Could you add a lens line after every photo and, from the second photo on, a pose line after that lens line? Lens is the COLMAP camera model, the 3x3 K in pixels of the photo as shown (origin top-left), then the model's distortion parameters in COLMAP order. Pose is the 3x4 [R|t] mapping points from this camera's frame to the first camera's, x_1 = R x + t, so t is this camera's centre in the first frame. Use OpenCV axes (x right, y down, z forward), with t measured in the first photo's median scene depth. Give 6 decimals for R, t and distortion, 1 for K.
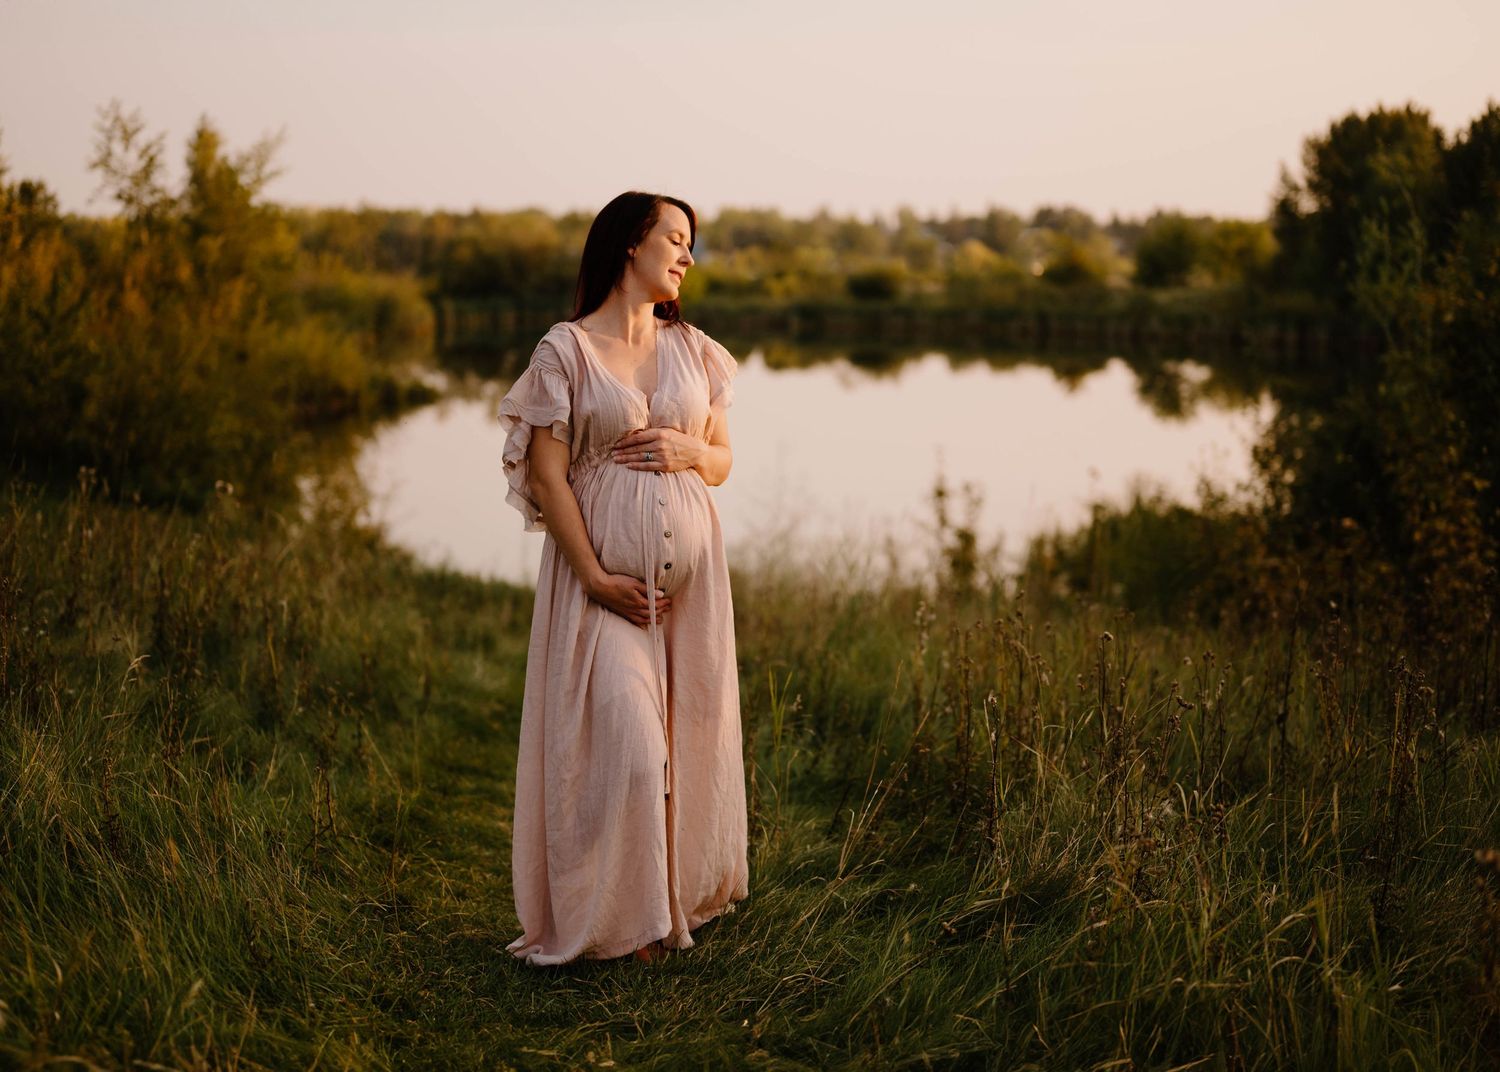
lens RADIAL K [[2164.7, 0, 725.6], [0, 2164.7, 532.0], [0, 0, 1]] dist [-0.013274, -0.098567]
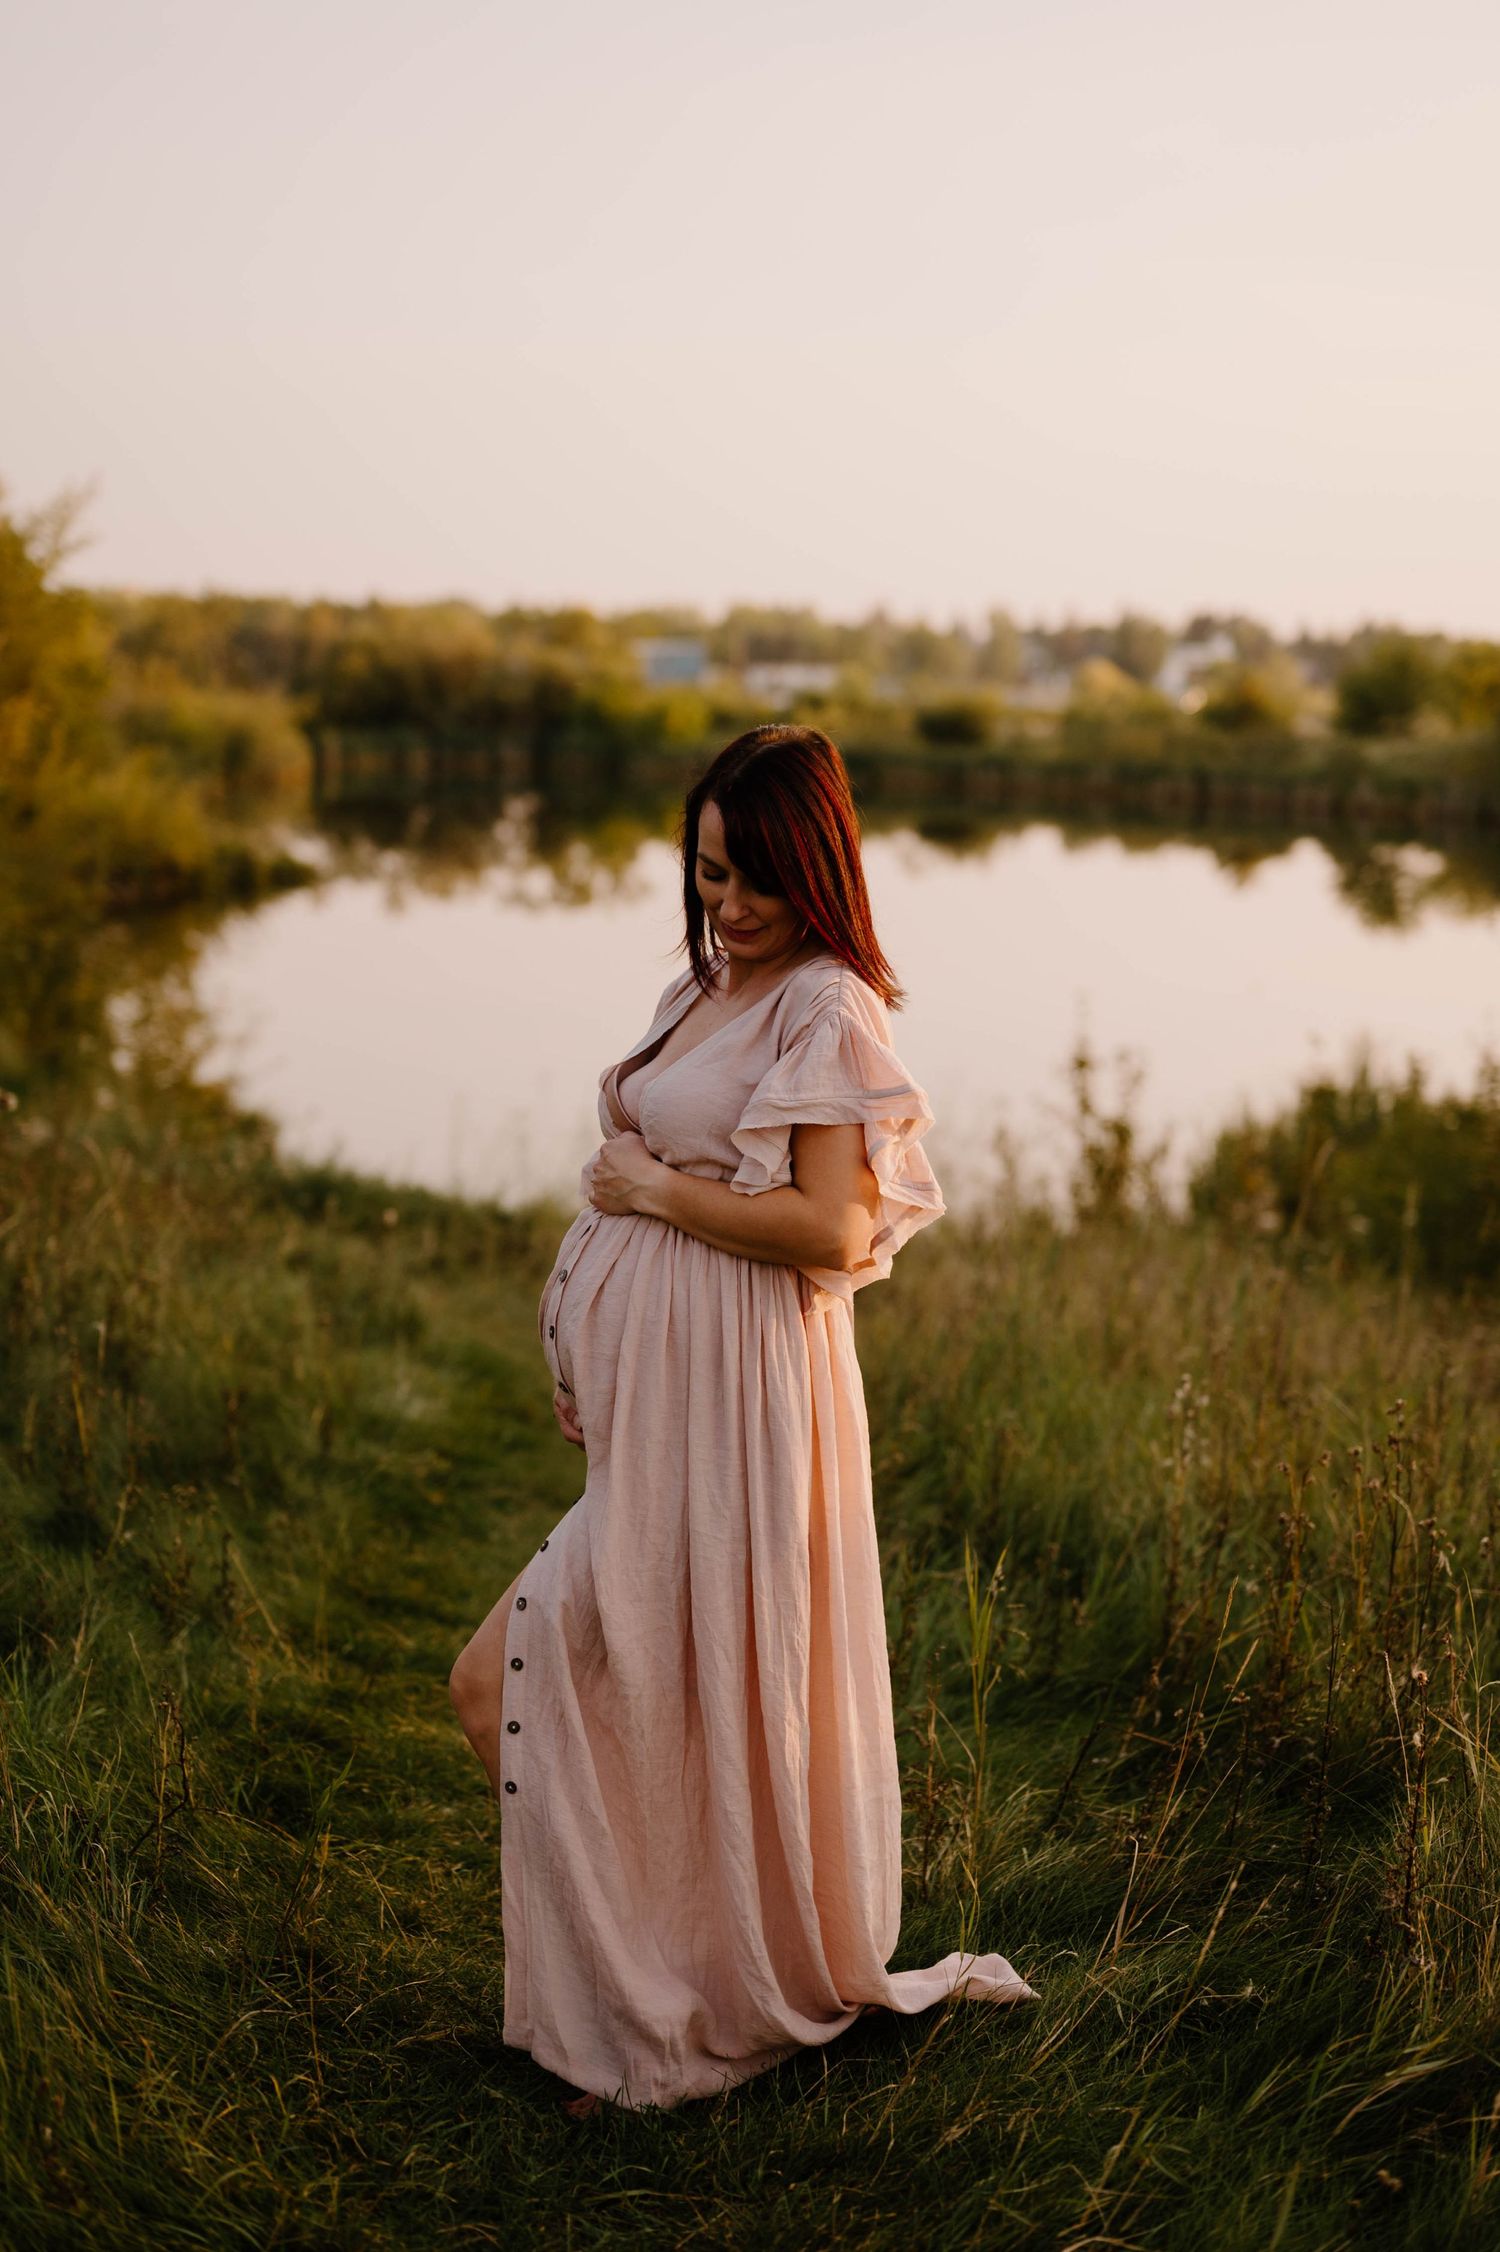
lens RADIAL K [[3146.9, 0, 750.0], [0, 3146.9, 1126.0], [0, 0, 1]] dist [-0.016069, -0.054854]
pose [[0.999734, 0.021688, 0.007834, -0.023820], [-0.021810, 0.999637, 0.015843, -0.030502], [-0.007488, -0.016009, 0.999844, 0.094609]]
